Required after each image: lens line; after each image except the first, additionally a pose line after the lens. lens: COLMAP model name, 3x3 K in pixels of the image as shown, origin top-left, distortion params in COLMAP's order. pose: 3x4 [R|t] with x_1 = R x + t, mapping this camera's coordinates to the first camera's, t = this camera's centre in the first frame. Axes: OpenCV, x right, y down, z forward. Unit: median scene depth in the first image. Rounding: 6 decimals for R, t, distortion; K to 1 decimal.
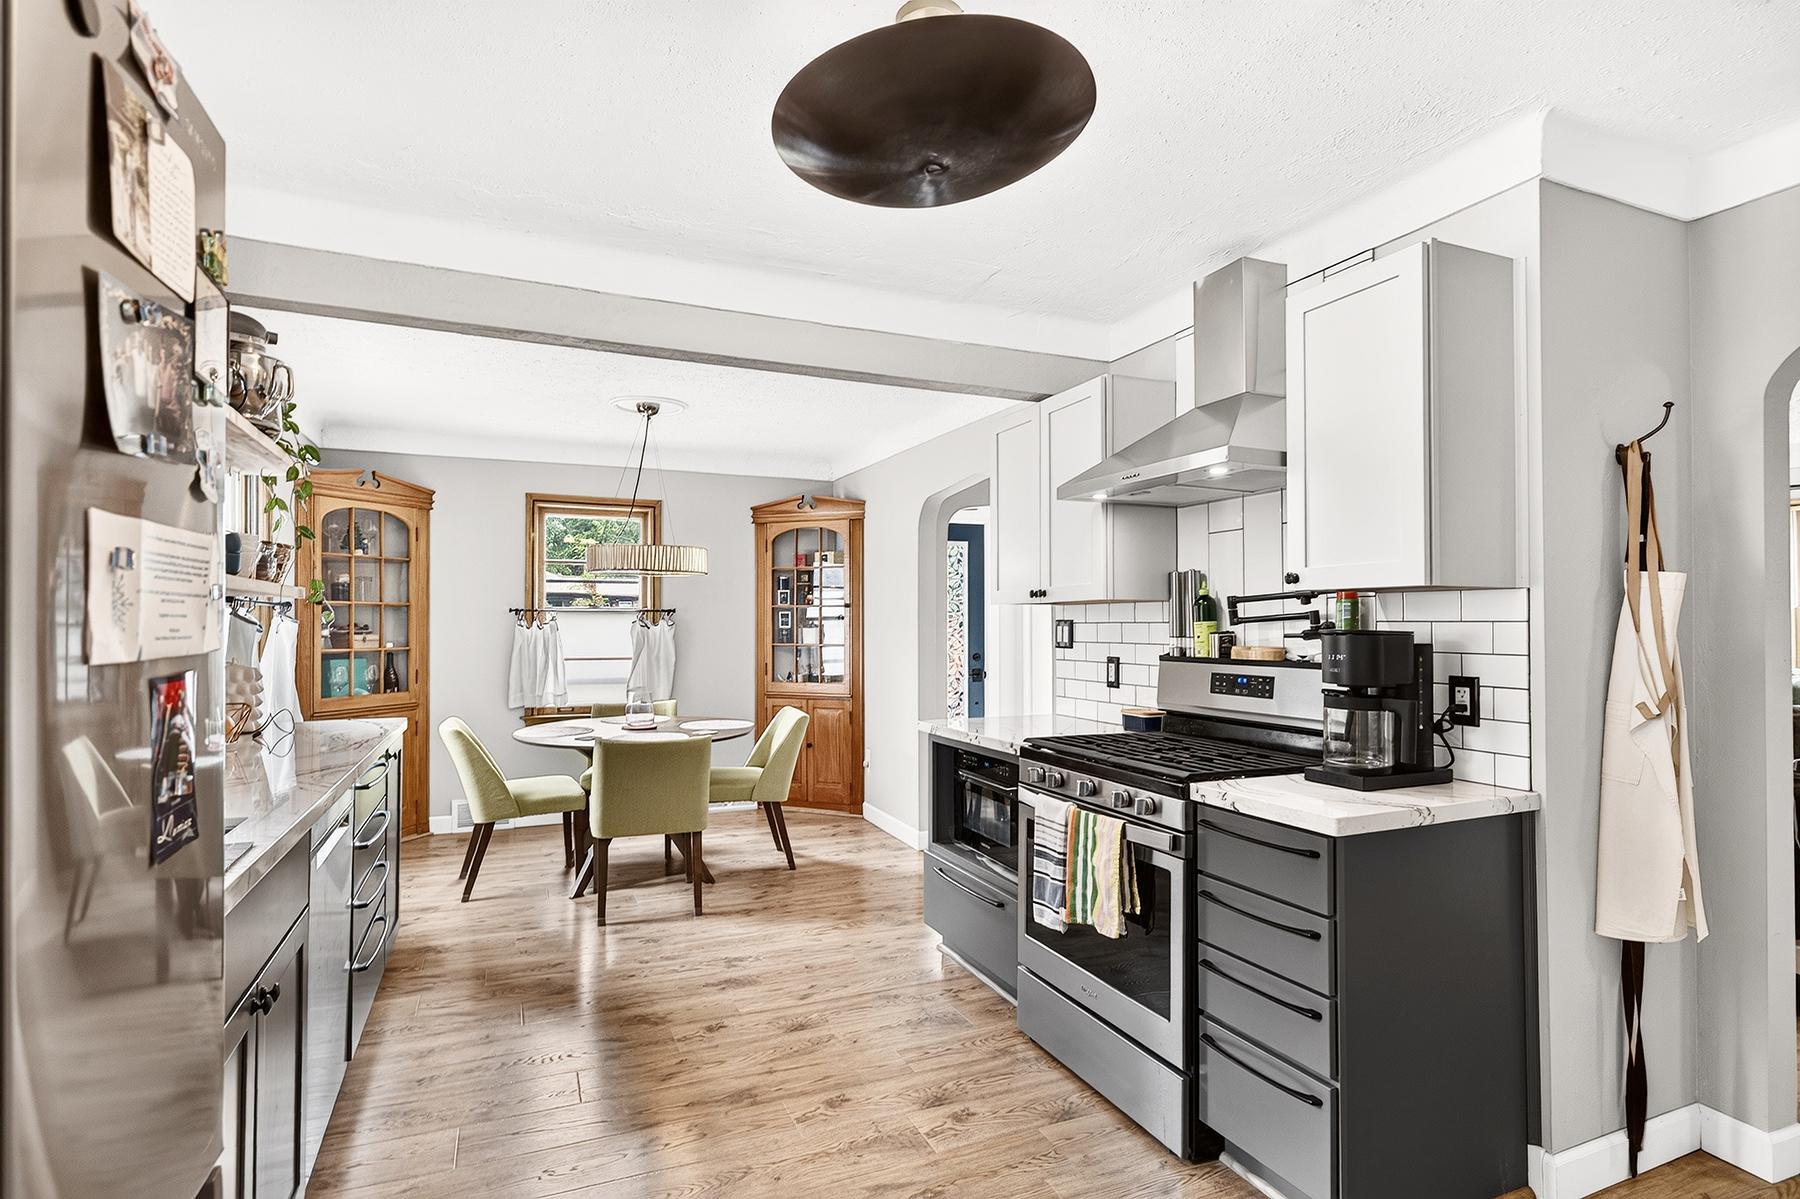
lens RADIAL K [[881.4, 0, 900.0], [0, 881.4, 599.5], [0, 0, 1]] dist [0.000016, -0.000001]
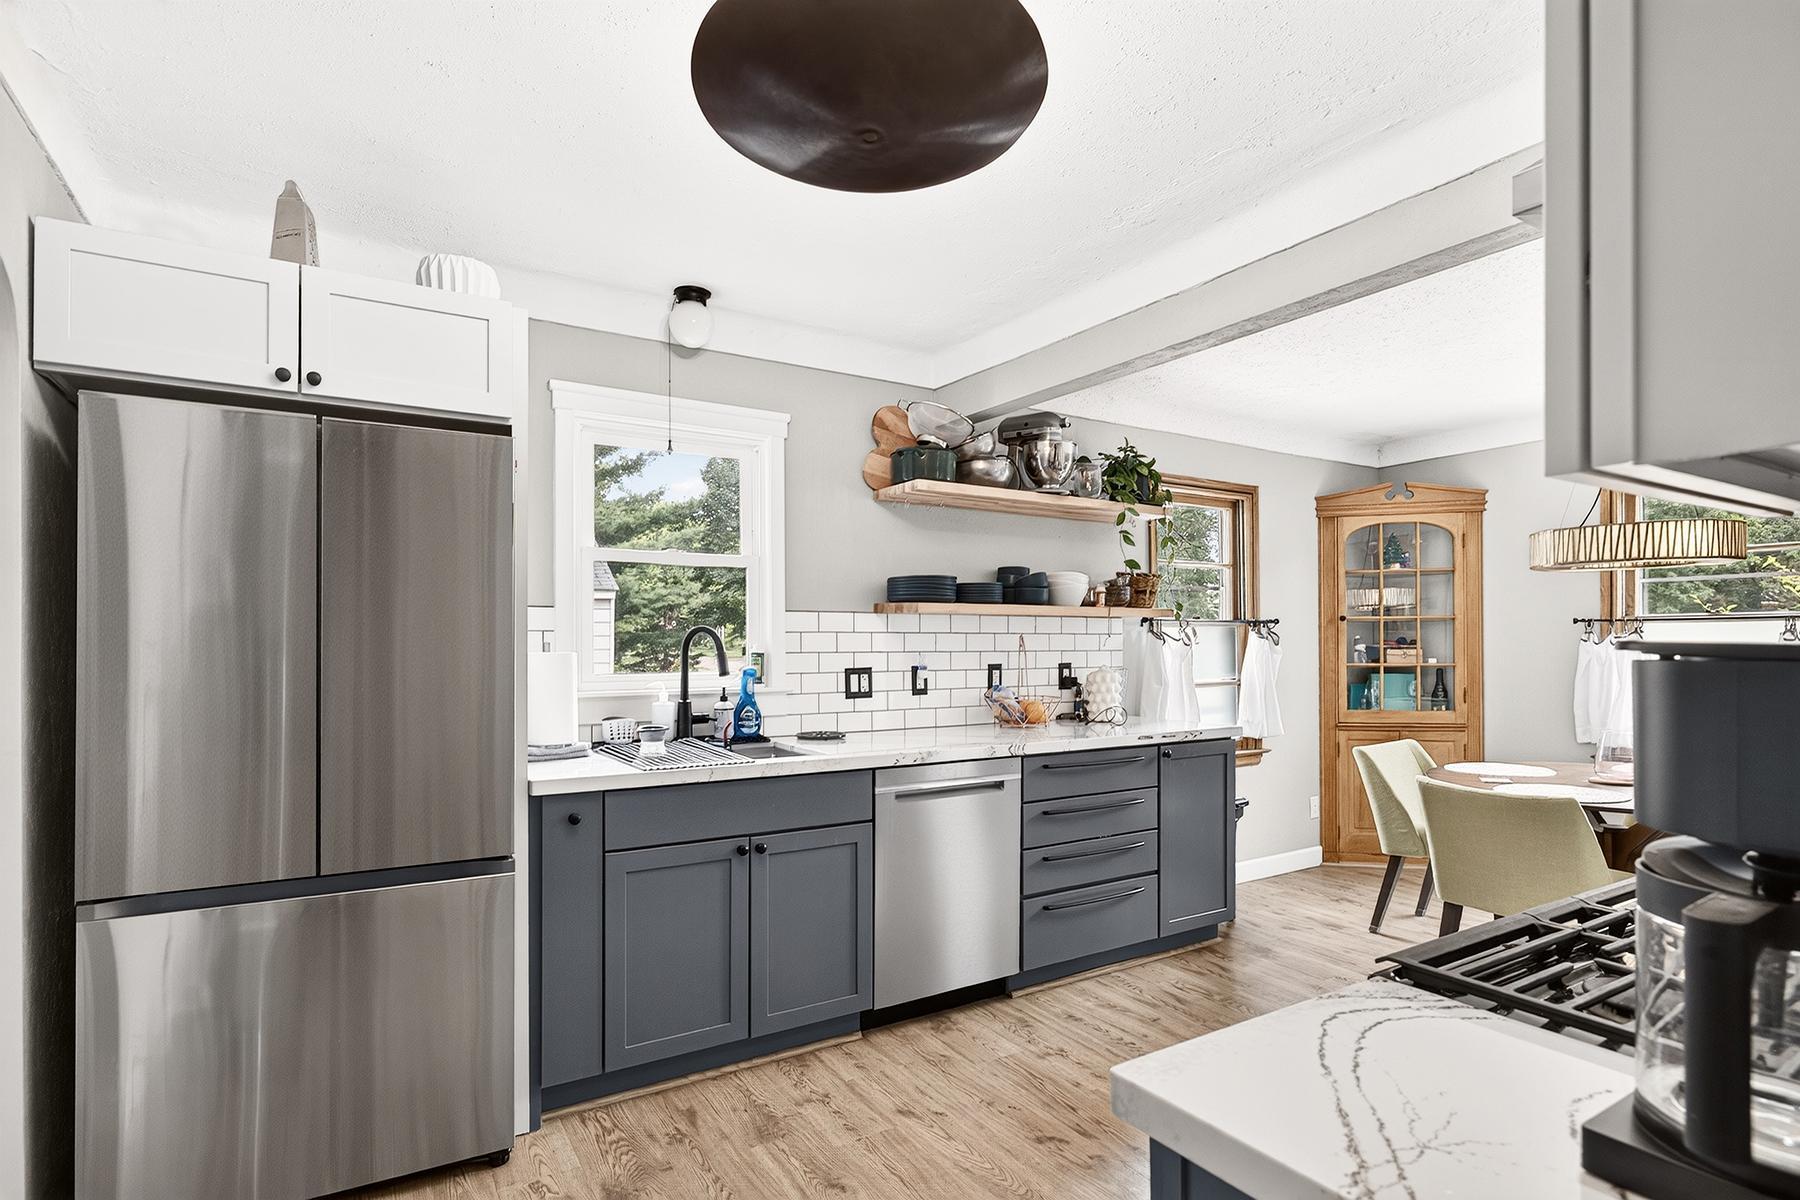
lens RADIAL K [[913.4, 0, 898.2], [0, 913.4, 636.3], [0, 0, 1]] dist [0.000883, 0.000104]
pose [[0.139357, -0.007922, -0.990211, 0.339332], [0.030564, 0.999526, -0.003696, 0.011585], [0.989770, -0.029750, 0.139533, 0.308335]]
